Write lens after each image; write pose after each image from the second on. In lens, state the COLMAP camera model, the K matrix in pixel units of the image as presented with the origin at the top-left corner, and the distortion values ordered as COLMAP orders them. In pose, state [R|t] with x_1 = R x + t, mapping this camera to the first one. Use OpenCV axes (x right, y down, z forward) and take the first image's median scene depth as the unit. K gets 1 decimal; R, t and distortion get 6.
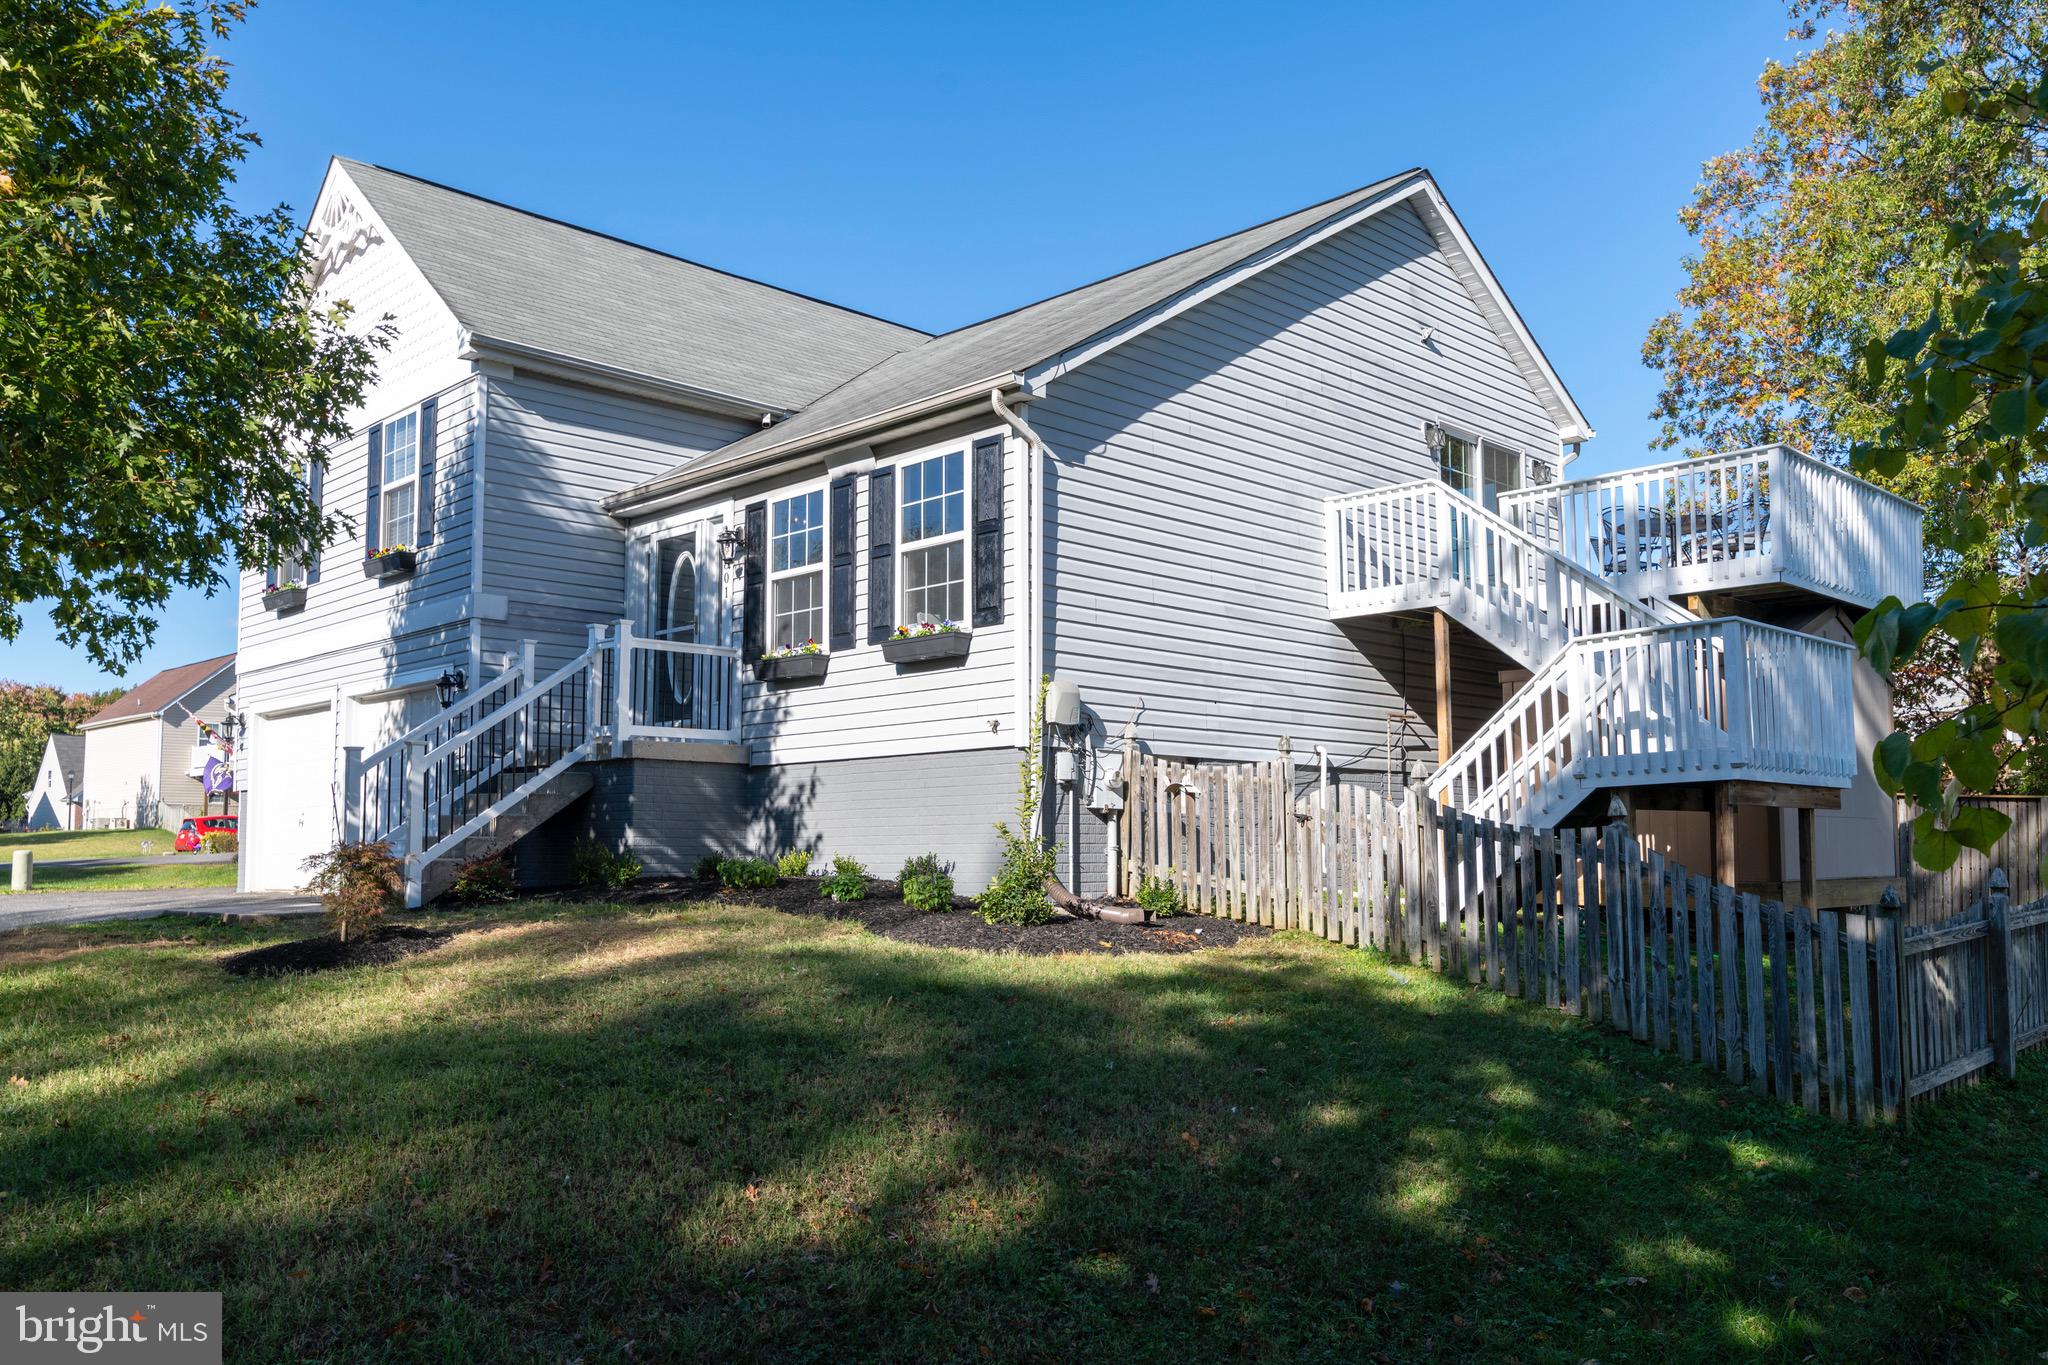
lens RADIAL K [[1590.3, 0, 1030.1], [0, 1590.3, 735.0], [0, 0, 1]] dist [0.003273, 0.001256]
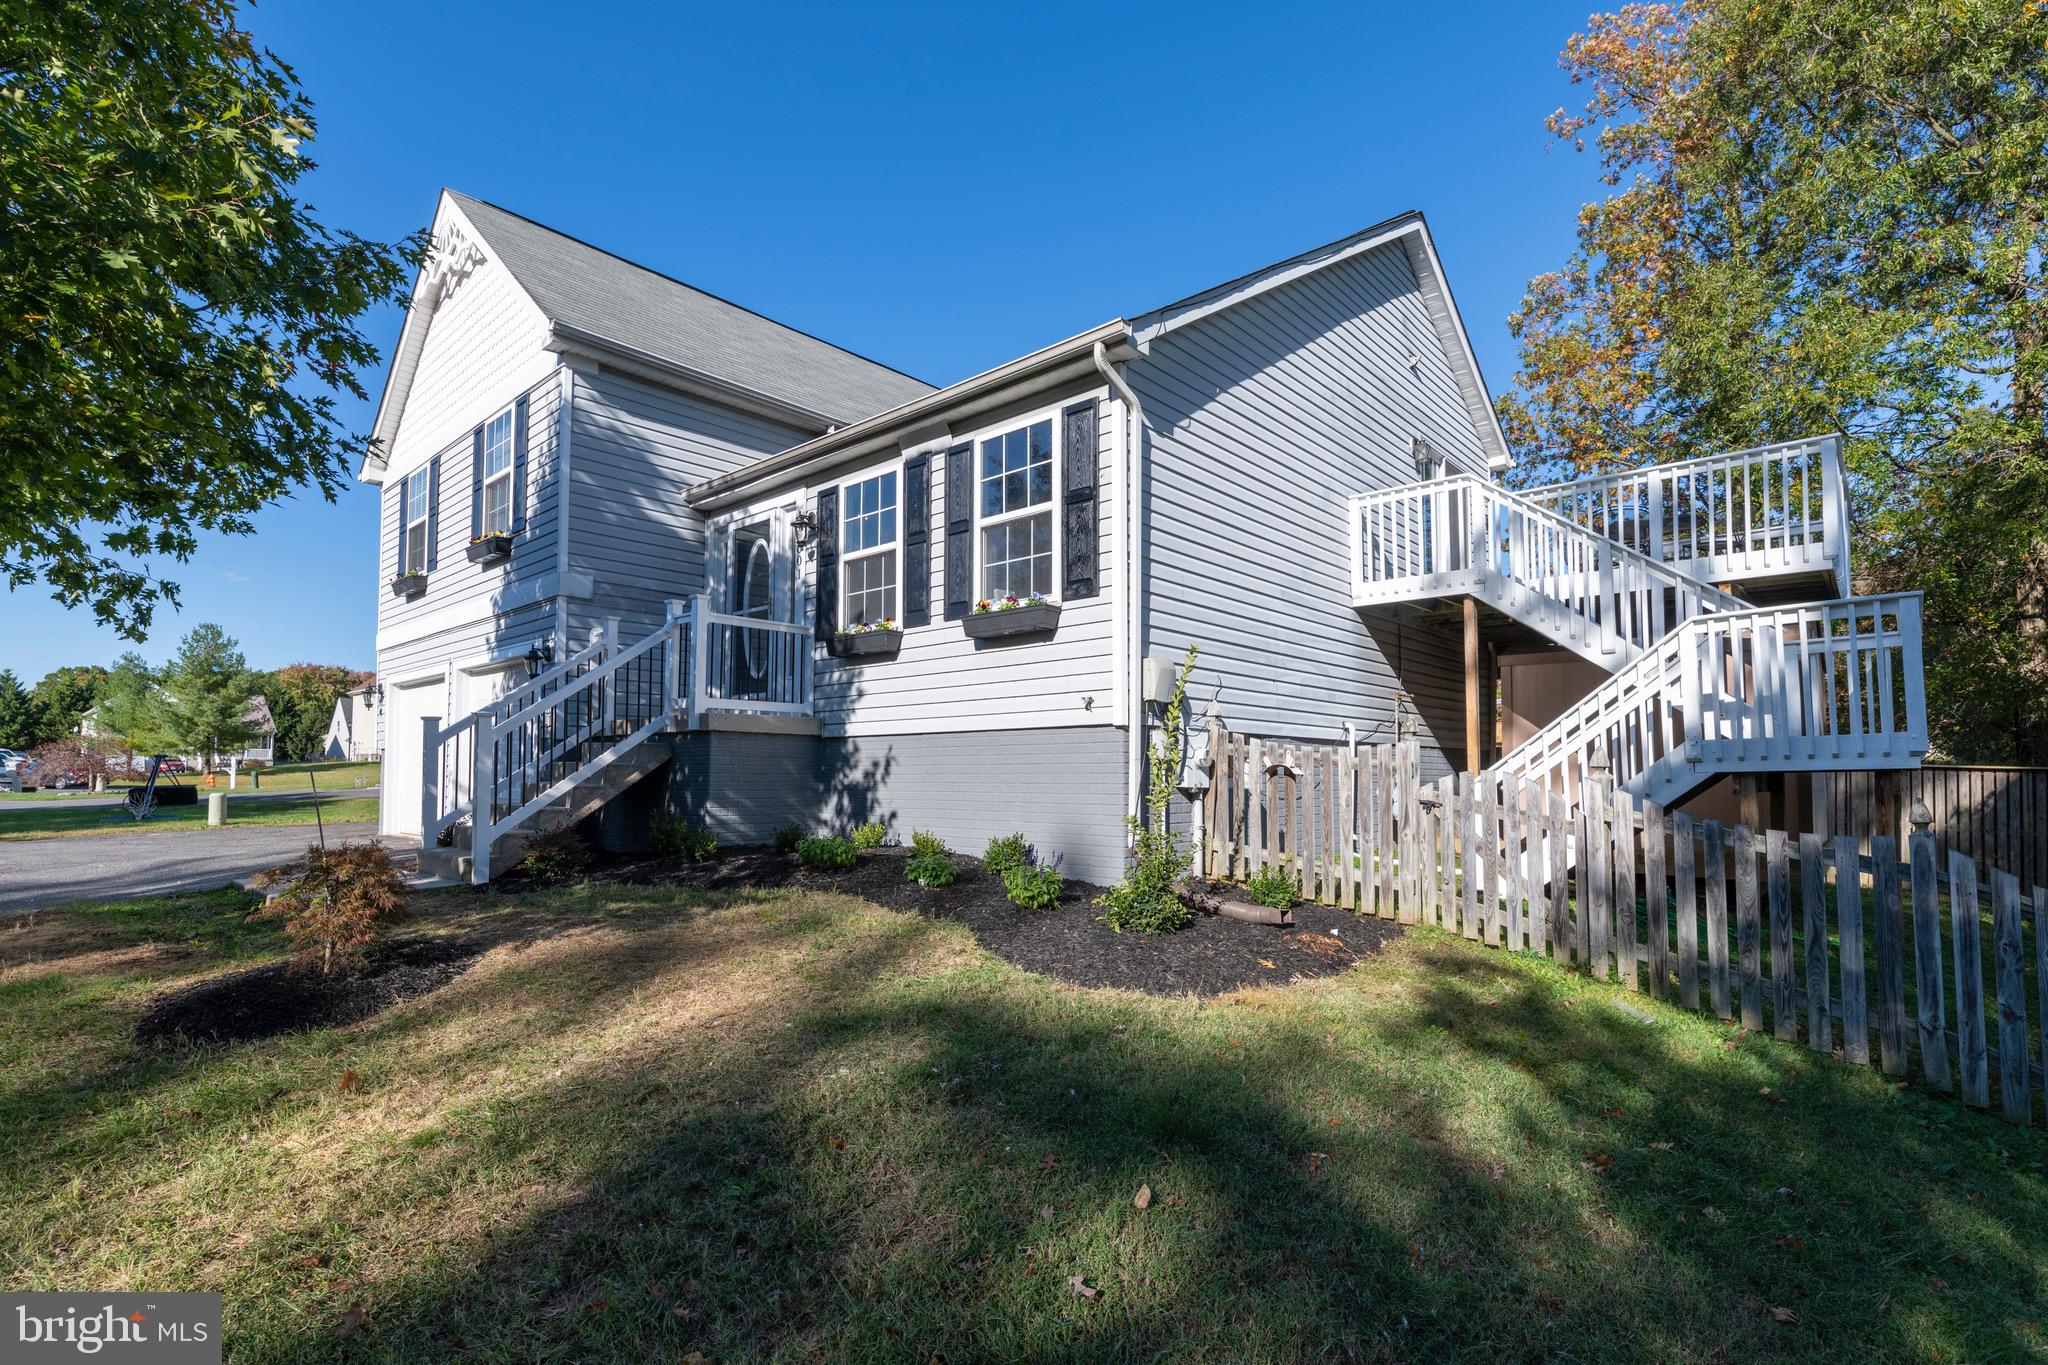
lens RADIAL K [[961.5, 0, 1004.7], [0, 961.5, 737.5], [0, 0, 1]] dist [0.001465, 0.000167]
pose [[0.999117, 0.007112, 0.041415, -0.086958], [-0.008588, 0.999330, 0.035572, -0.004496], [-0.041134, -0.035896, 0.998509, 0.379249]]
